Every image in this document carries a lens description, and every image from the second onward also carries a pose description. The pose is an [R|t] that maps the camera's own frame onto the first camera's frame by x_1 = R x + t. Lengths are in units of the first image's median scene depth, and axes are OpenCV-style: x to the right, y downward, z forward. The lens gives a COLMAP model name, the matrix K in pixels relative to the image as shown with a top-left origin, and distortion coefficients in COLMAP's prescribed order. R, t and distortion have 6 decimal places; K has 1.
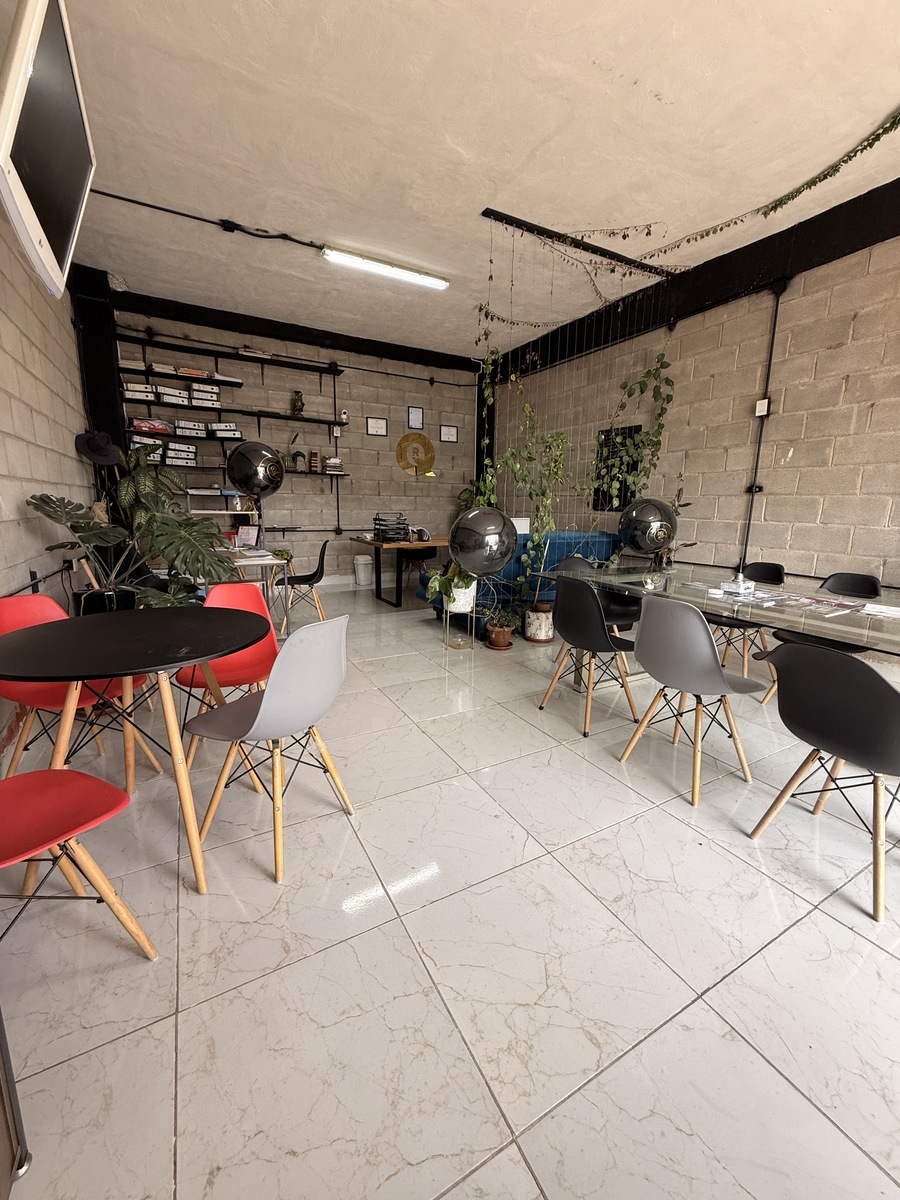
lens RADIAL K [[478.1, 0, 449.5], [0, 478.1, 596.7], [0, 0, 1]] dist [-0.000305, -0.000001]
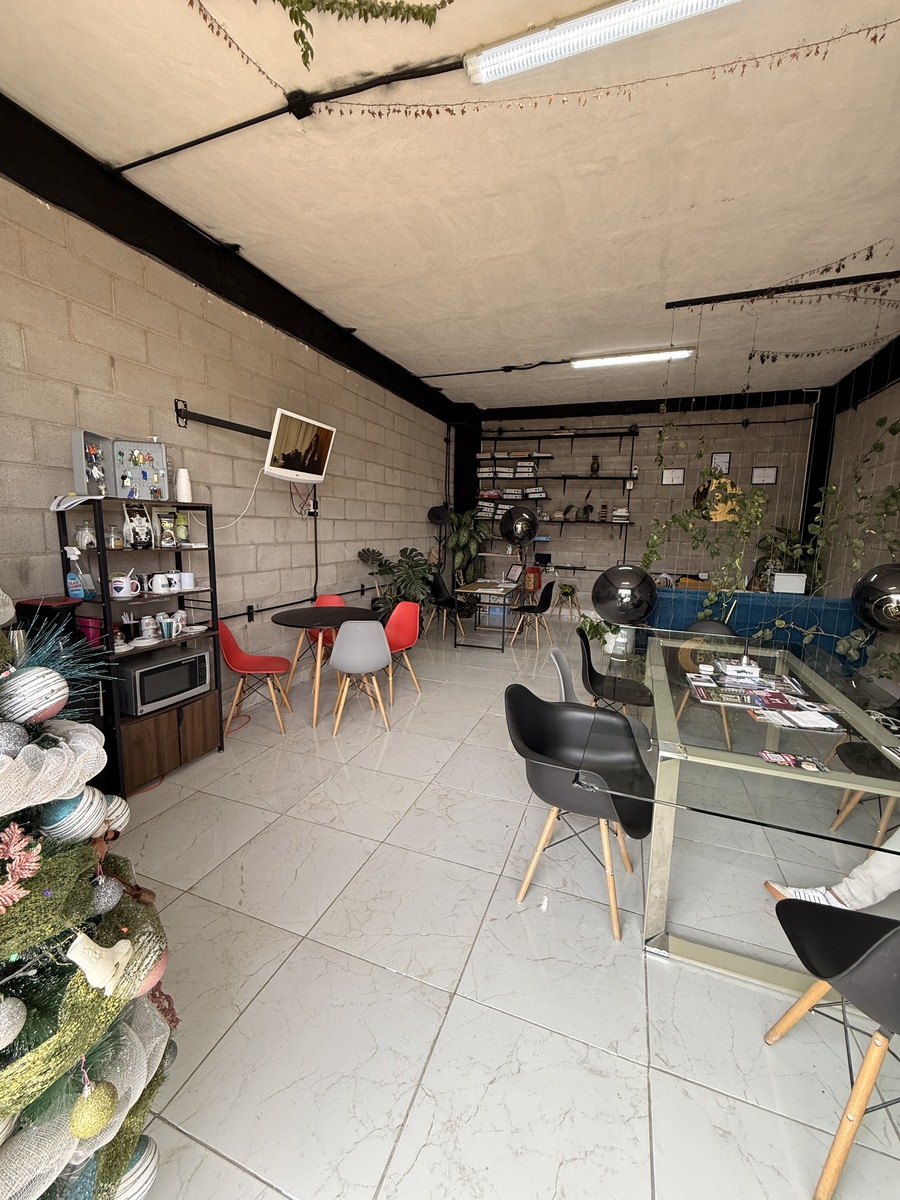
lens RADIAL K [[478.1, 0, 449.5], [0, 478.1, 596.7], [0, 0, 1]] dist [-0.000305, -0.000001]
pose [[0.647597, 0.110810, -0.753883, 0.430965], [-0.155468, 0.987772, 0.011639, -0.039024], [0.745954, 0.109667, 0.656906, -0.031046]]
